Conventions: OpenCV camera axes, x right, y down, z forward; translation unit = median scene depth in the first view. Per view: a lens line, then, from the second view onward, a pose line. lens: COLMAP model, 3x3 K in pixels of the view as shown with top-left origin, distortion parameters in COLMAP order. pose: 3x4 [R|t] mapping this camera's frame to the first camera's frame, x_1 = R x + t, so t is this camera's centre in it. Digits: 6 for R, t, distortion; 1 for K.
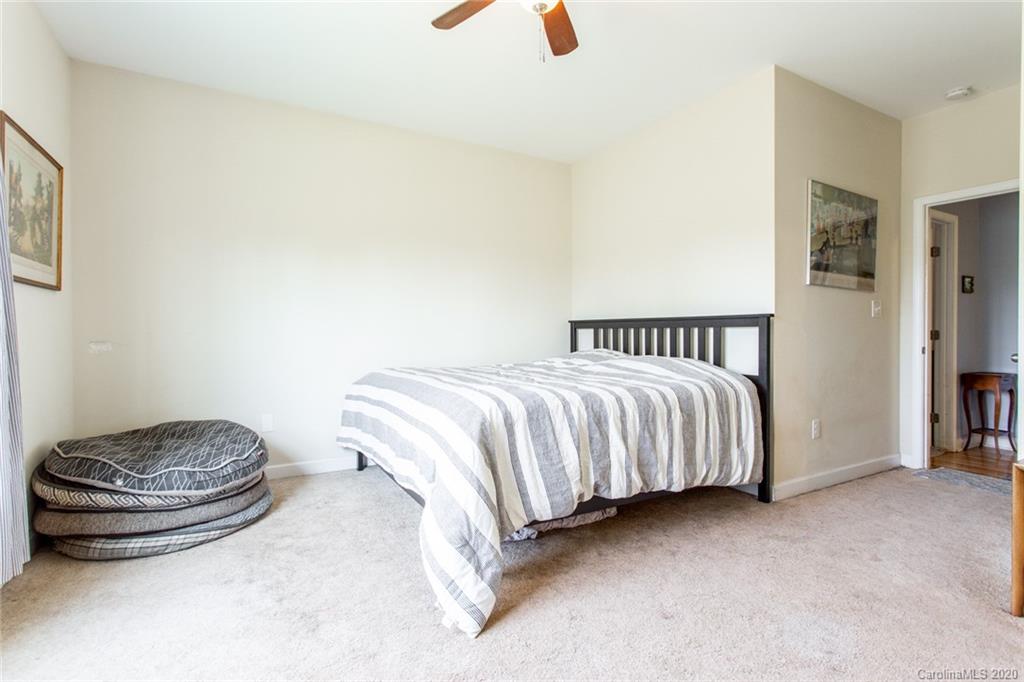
lens RADIAL K [[481.0, 0, 511.9], [0, 481.0, 334.2], [0, 0, 1]] dist [0.001654, 0.002025]
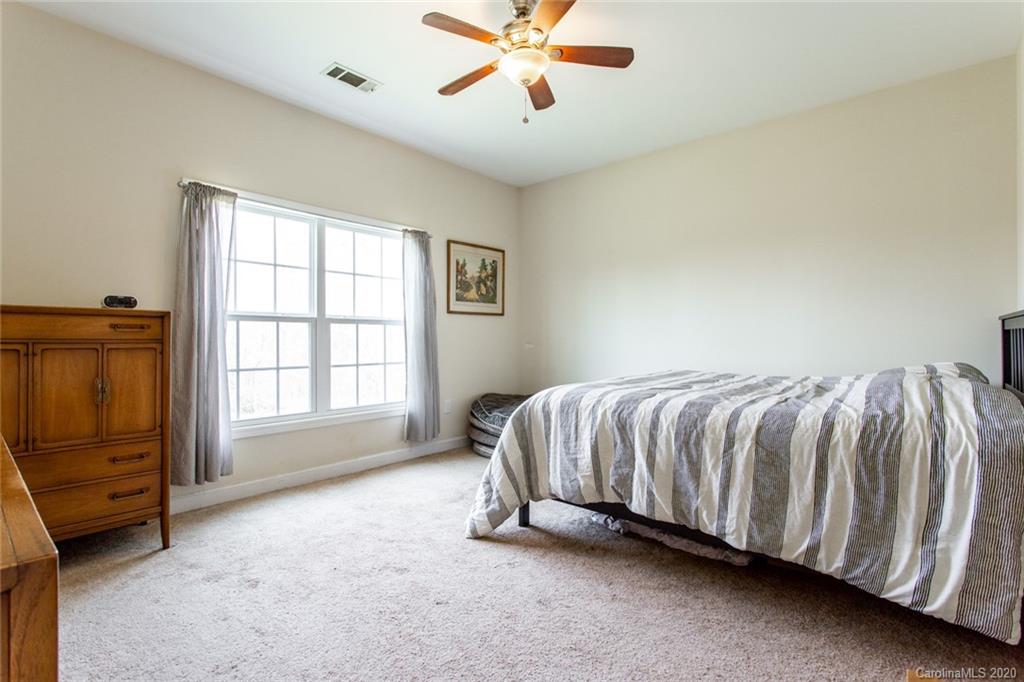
lens RADIAL K [[481.0, 0, 502.0], [0, 481.0, 342.6], [0, 0, 1]] dist [0.001654, 0.002025]
pose [[0.328865, 0.007968, -0.944343, 0.959288], [-0.003298, 0.999968, 0.007288, 0.001636], [0.944371, 0.000718, 0.328881, 0.417401]]
